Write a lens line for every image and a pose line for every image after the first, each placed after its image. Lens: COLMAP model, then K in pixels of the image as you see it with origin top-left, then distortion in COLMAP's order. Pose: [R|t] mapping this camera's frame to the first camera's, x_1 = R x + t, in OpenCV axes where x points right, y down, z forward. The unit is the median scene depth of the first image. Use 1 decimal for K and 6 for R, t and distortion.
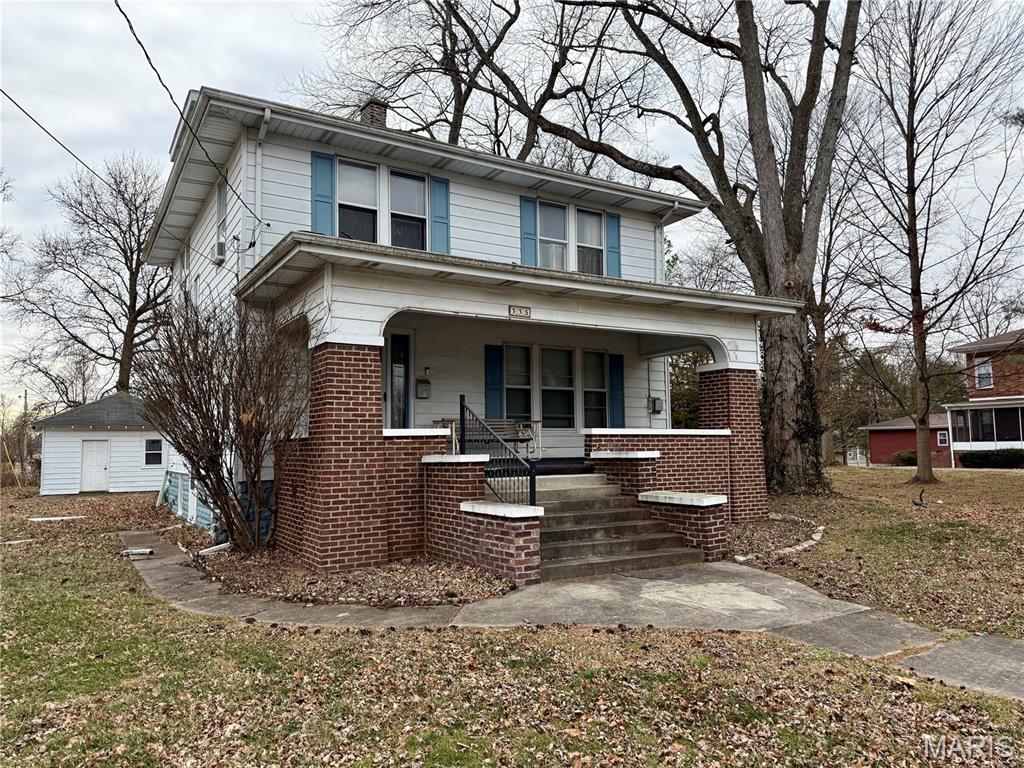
lens RADIAL K [[712.3, 0, 521.9], [0, 712.3, 381.7], [0, 0, 1]] dist [0.160837, -0.272004]
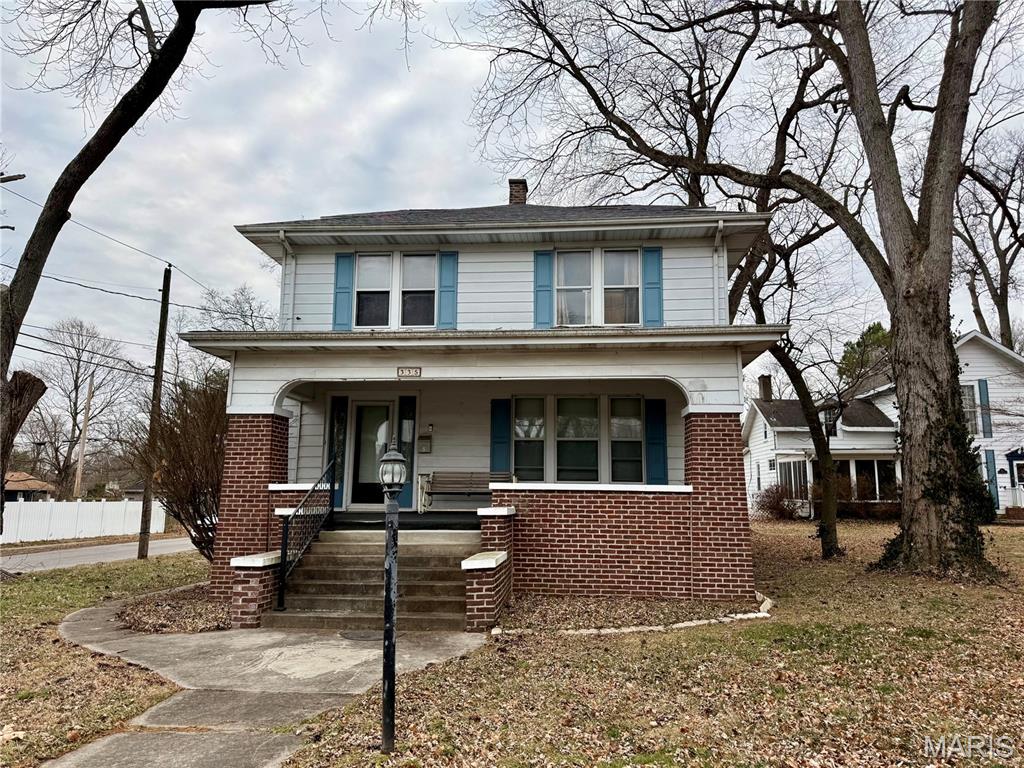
lens RADIAL K [[712.3, 0, 521.9], [0, 712.3, 381.7], [0, 0, 1]] dist [0.160837, -0.272004]
pose [[0.807958, -0.072164, -0.584805, 0.780651], [0.035364, 0.996622, -0.074124, 0.000915], [0.588179, 0.039208, 0.807780, 0.246599]]
